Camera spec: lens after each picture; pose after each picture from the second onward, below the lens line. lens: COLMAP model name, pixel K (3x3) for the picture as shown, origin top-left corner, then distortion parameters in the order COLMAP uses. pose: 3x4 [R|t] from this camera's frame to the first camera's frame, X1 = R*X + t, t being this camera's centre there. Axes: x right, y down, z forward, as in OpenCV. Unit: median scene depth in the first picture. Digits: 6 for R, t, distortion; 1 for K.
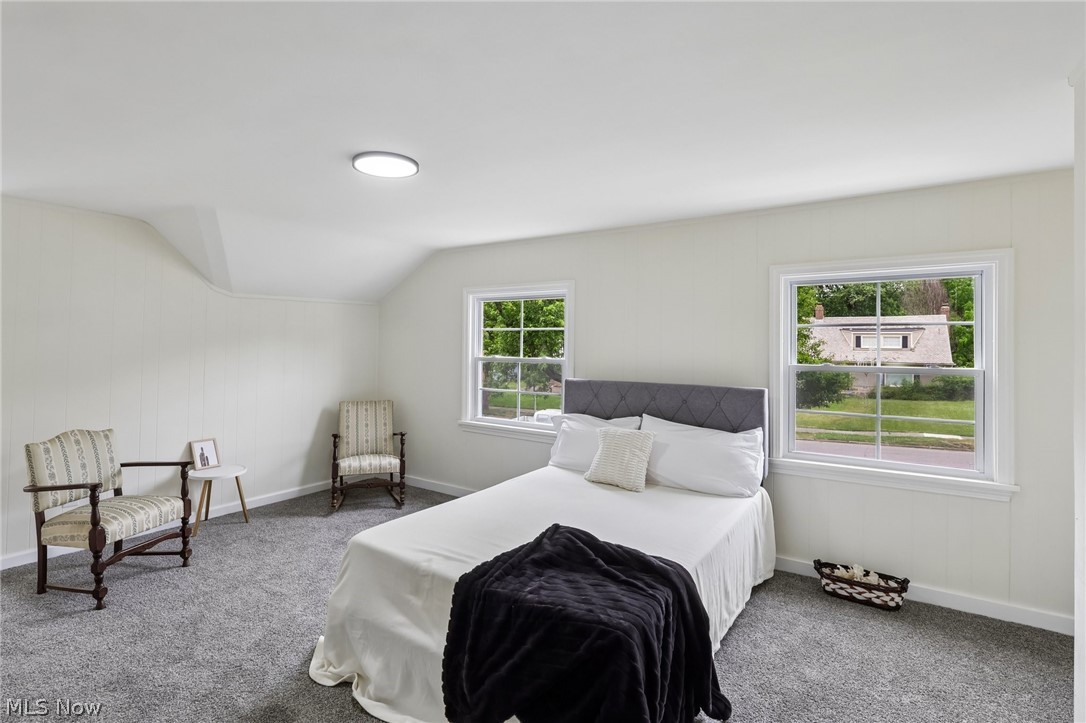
lens RADIAL K [[520.1, 0, 541.7], [0, 520.1, 342.7], [0, 0, 1]] dist [-0.001245, 0.000152]
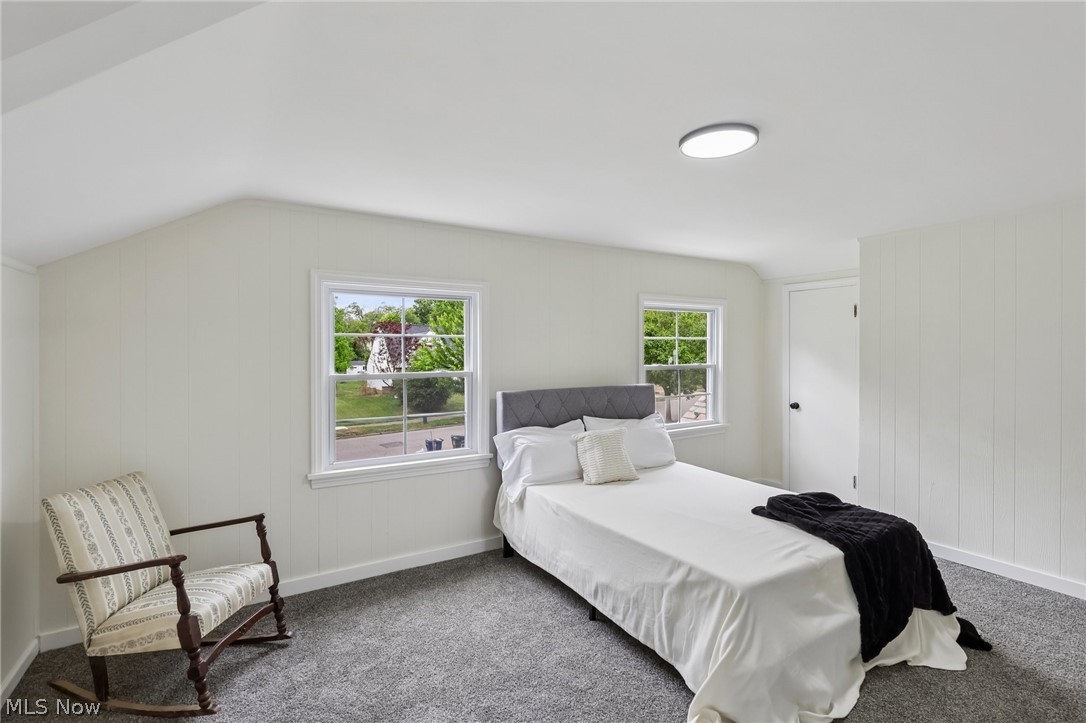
lens RADIAL K [[520.1, 0, 541.7], [0, 520.1, 342.7], [0, 0, 1]] dist [-0.001245, 0.000152]
pose [[0.420488, 0.002233, 0.907295, -0.801828], [0.010485, 0.999918, -0.007320, -0.010451], [-0.907238, 0.012591, 0.420430, 0.588976]]
